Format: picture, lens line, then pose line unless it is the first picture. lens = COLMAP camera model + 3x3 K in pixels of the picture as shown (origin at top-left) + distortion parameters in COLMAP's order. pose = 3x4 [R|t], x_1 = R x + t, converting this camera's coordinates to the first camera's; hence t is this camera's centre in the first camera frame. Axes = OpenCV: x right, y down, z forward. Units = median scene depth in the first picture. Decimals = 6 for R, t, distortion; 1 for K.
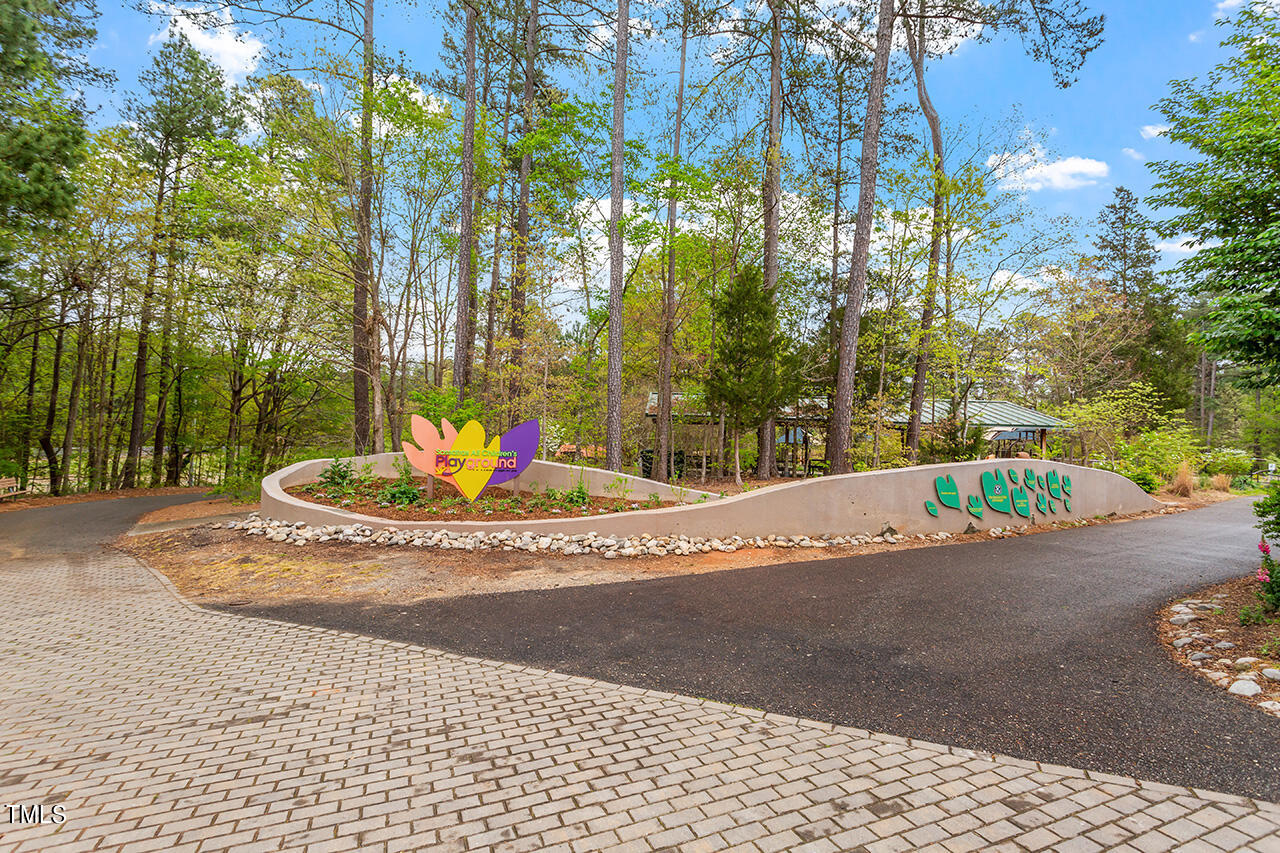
lens RADIAL K [[609.0, 0, 637.0], [0, 609.0, 422.9], [0, 0, 1]] dist [0.002197, 0.000358]
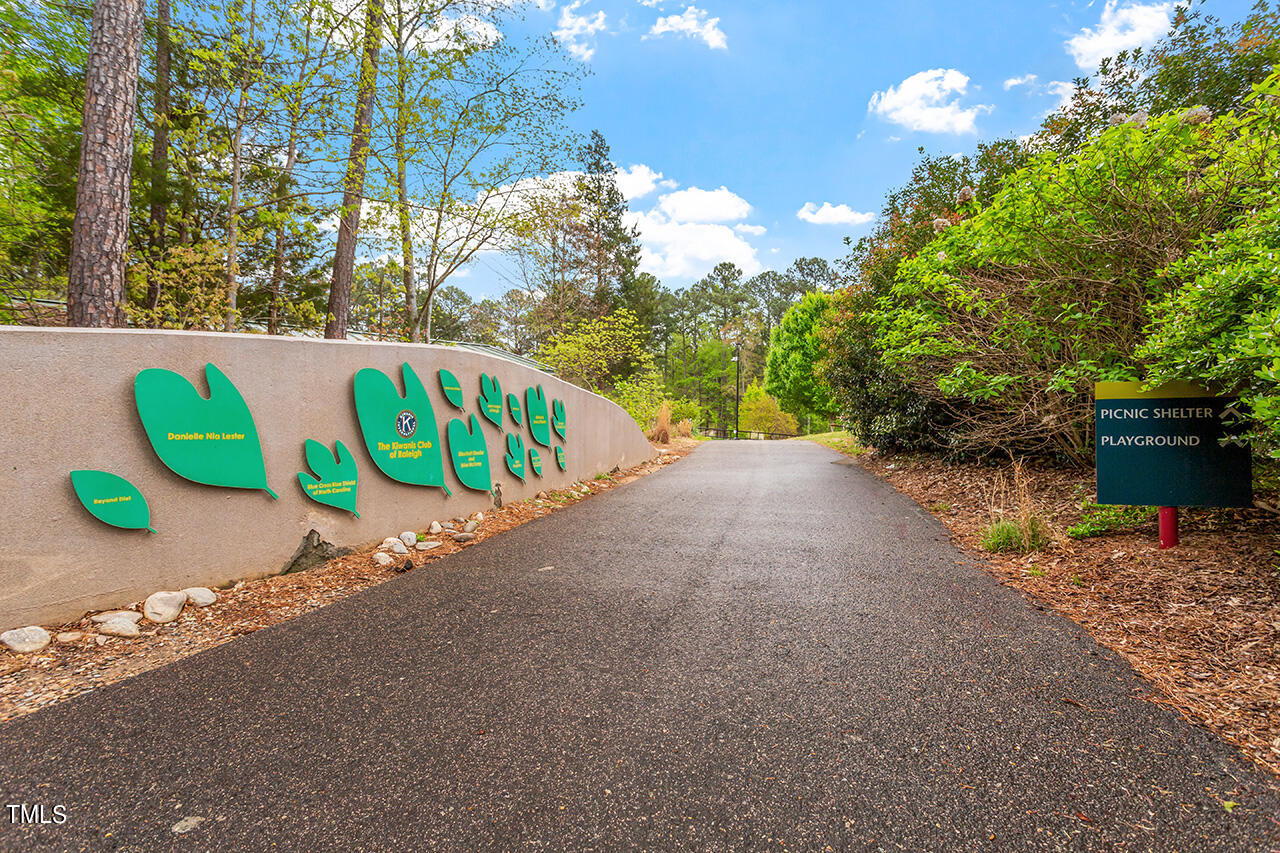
lens RADIAL K [[609.0, 0, 640.3], [0, 609.0, 419.5], [0, 0, 1]] dist [0.002197, 0.000358]
pose [[0.718708, -0.016479, 0.695117, 0.425103], [-0.008681, 0.999429, 0.032669, 0.090021], [-0.695258, -0.029514, 0.718154, 0.624543]]
